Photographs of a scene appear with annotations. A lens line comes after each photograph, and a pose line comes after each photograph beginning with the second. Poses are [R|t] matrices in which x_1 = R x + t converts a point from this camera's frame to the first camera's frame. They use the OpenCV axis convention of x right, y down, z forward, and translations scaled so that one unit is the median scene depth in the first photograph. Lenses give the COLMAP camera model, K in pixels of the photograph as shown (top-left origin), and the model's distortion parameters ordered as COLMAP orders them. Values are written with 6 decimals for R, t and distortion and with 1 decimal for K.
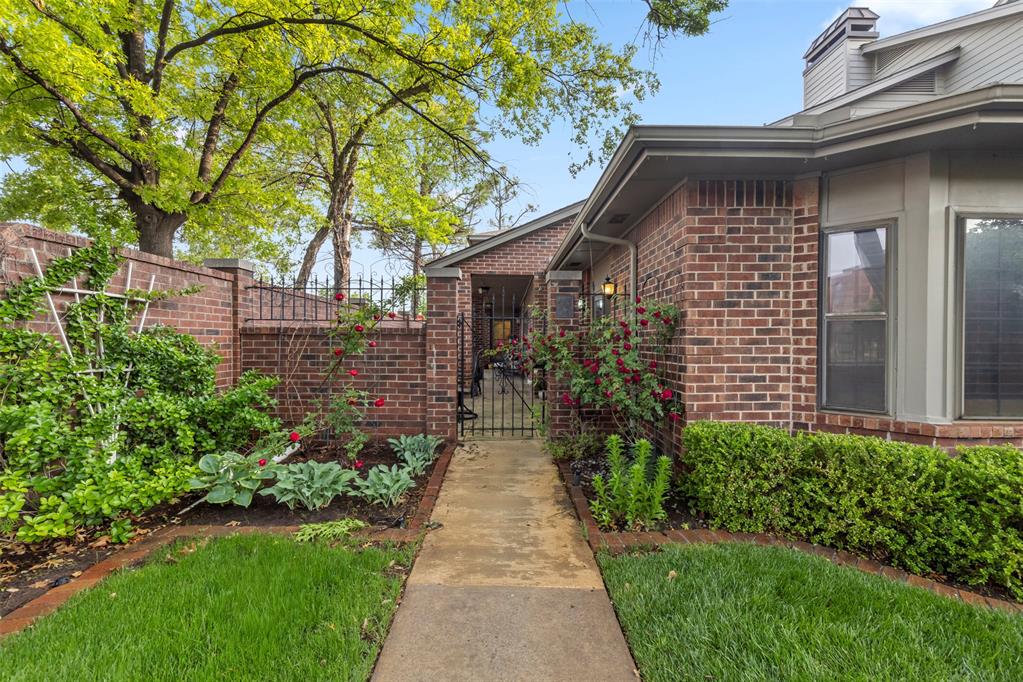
lens RADIAL K [[462.7, 0, 512.2], [0, 462.7, 341.3], [0, 0, 1]] dist [0.008267, 0.000599]
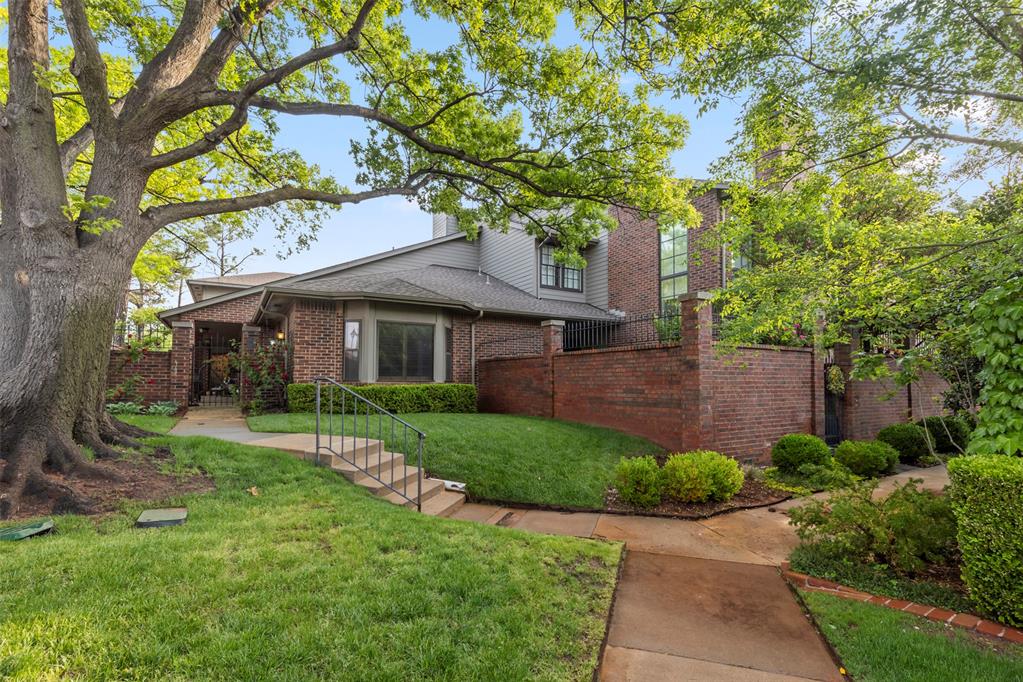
lens RADIAL K [[462.7, 0, 508.6], [0, 462.7, 369.9], [0, 0, 1]] dist [0.008267, 0.000599]
pose [[0.866125, 0.008675, 0.499753, 0.048514], [0.005038, 0.999647, -0.026084, 0.070724], [-0.499803, 0.025110, 0.865775, -0.942272]]
